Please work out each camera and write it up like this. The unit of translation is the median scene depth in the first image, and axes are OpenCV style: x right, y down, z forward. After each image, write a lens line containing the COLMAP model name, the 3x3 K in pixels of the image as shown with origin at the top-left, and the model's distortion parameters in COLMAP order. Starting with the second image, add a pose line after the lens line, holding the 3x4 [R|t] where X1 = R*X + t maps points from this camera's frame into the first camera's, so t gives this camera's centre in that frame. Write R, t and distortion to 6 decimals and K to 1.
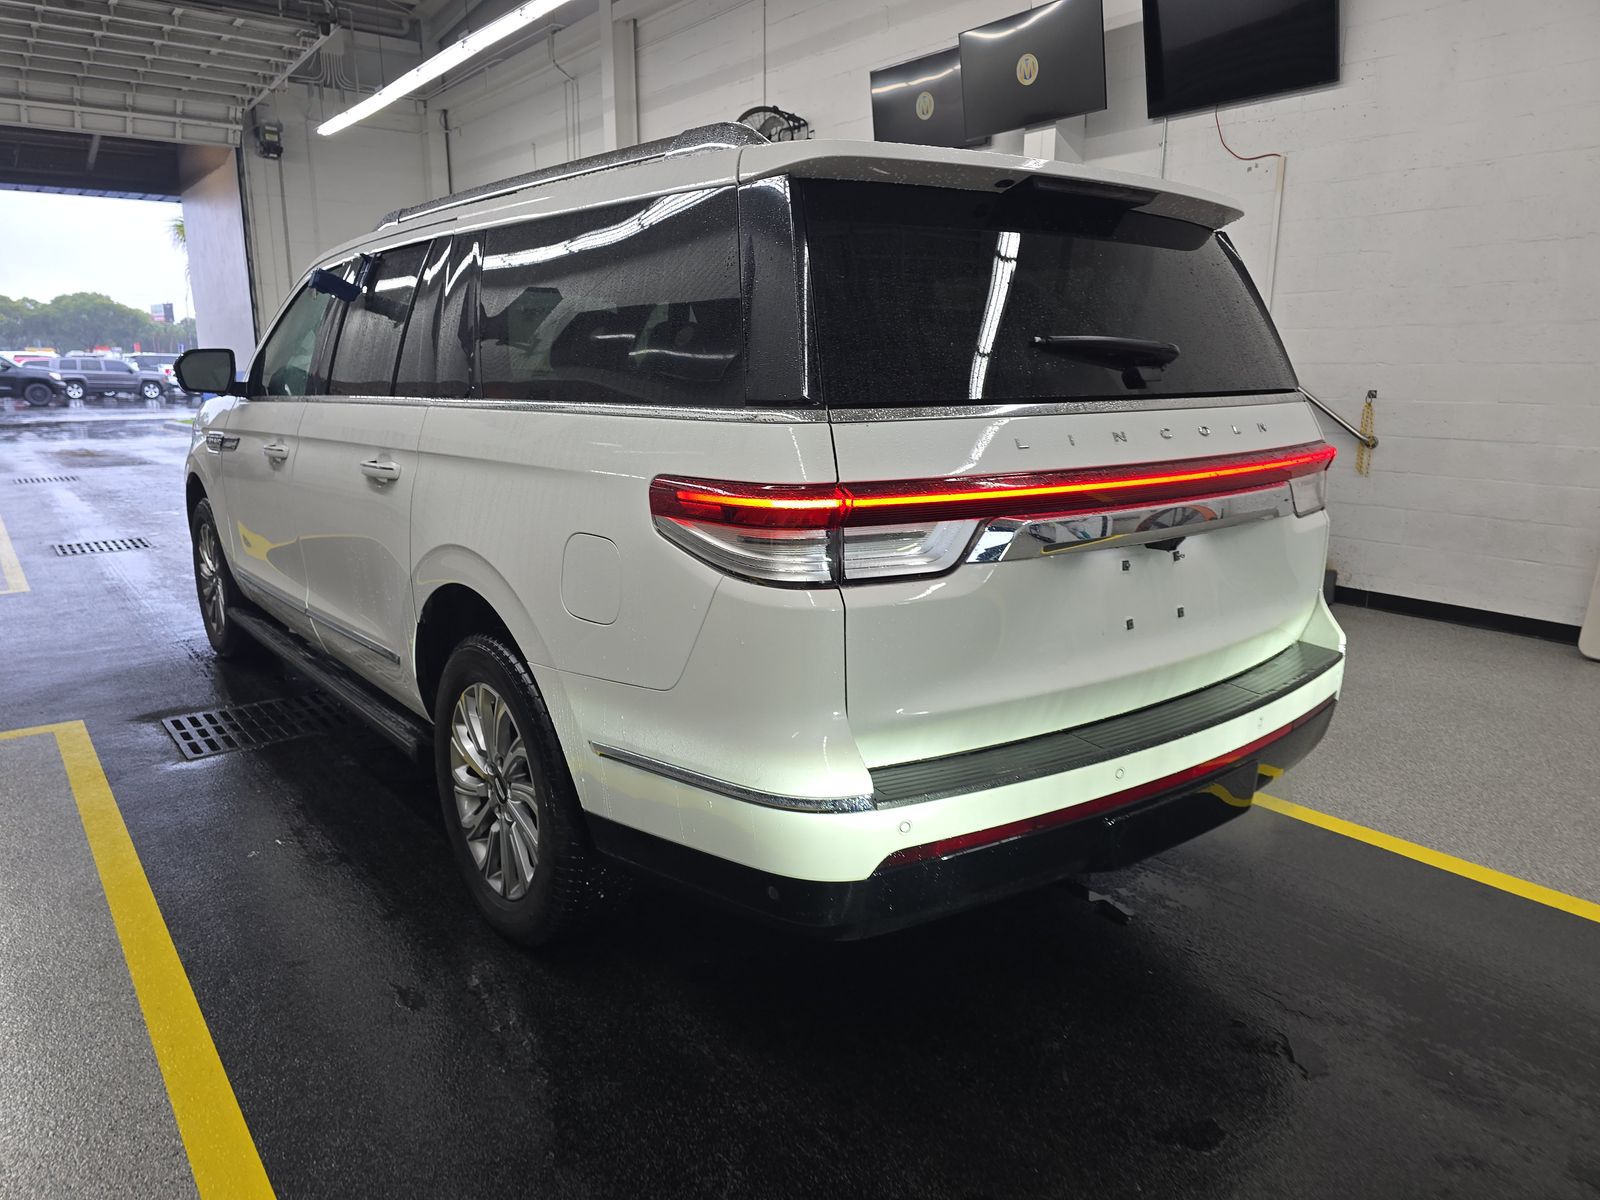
lens RADIAL K [[1083.0, 0, 808.5], [0, 1083.0, 627.7], [0, 0, 1]] dist [0.002544, 0.001310]
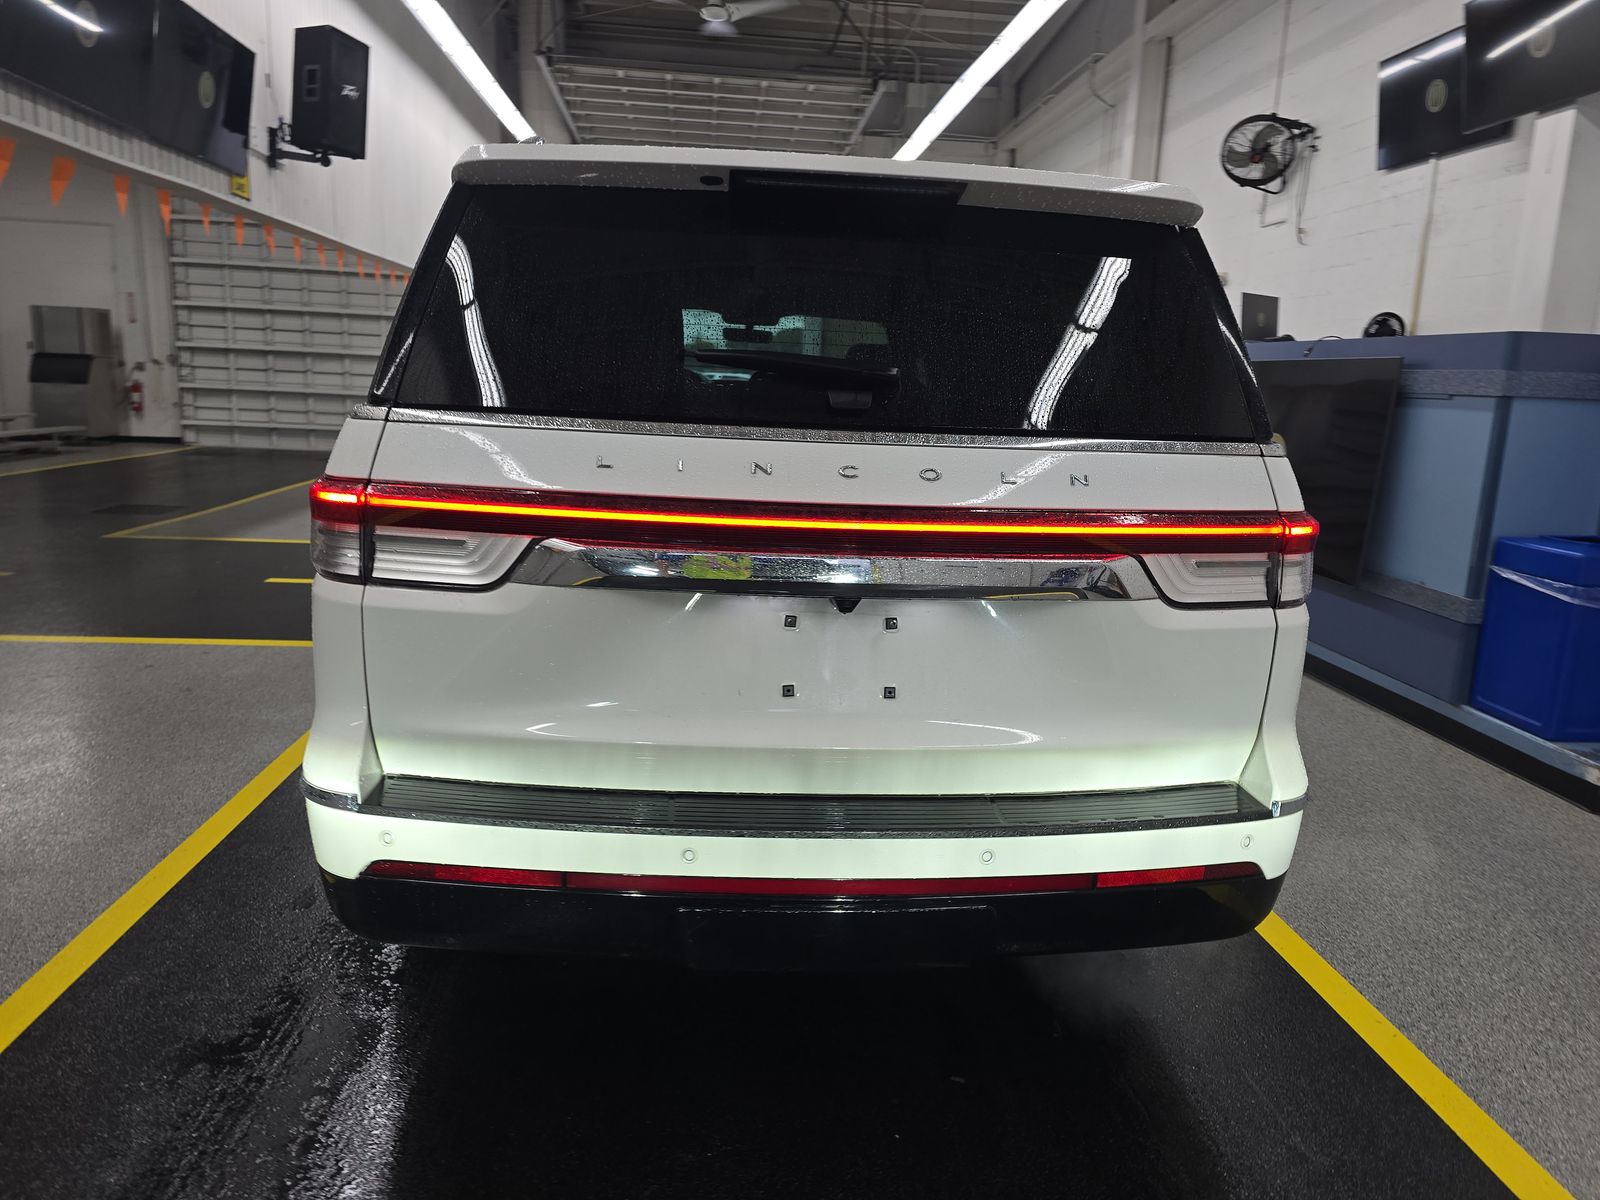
lens RADIAL K [[1058.3, 0, 800.0], [0, 1058.3, 600.0], [0, 0, 1]] dist [0.044244, -0.002806]
pose [[0.842158, 0.144660, -0.519464, 0.470070], [-0.168101, 0.985768, 0.001989, -0.049626], [0.512359, 0.085647, 0.854490, 0.192942]]
